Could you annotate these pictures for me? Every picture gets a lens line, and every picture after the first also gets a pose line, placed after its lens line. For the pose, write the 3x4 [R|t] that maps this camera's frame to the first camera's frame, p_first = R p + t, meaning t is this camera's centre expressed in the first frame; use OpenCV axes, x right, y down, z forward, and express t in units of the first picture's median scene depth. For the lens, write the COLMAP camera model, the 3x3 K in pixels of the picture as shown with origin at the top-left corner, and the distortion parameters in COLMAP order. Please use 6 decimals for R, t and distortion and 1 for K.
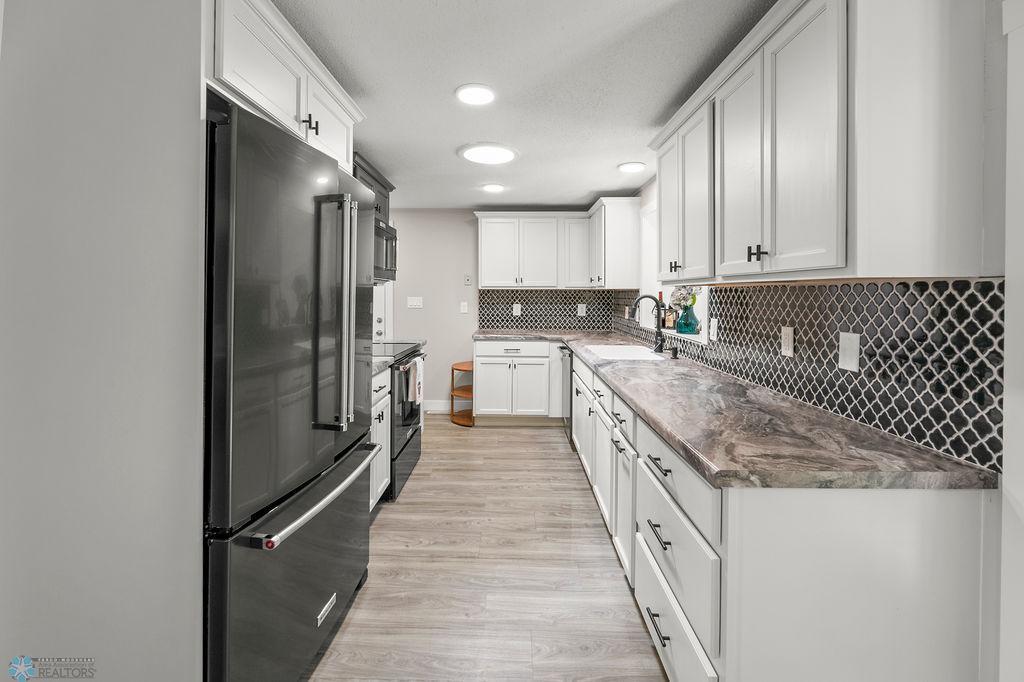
lens RADIAL K [[433.2, 0, 499.9], [0, 433.2, 297.7], [0, 0, 1]] dist [-0.000646, 0.000792]
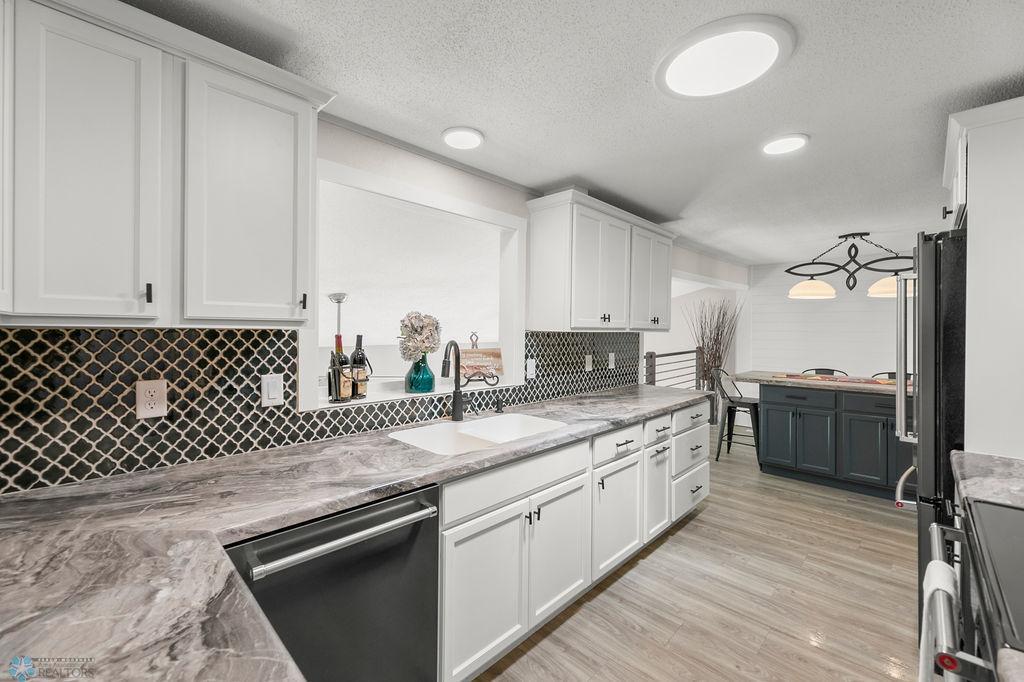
lens RADIAL K [[413.8, 0, 521.3], [0, 413.8, 332.0], [0, 0, 1]] dist [0.000528, 0.000112]
pose [[-0.744525, -0.011176, 0.667501, -0.216862], [-0.004506, 0.999921, 0.011716, -0.037112], [-0.667579, 0.005715, -0.744517, 1.854886]]
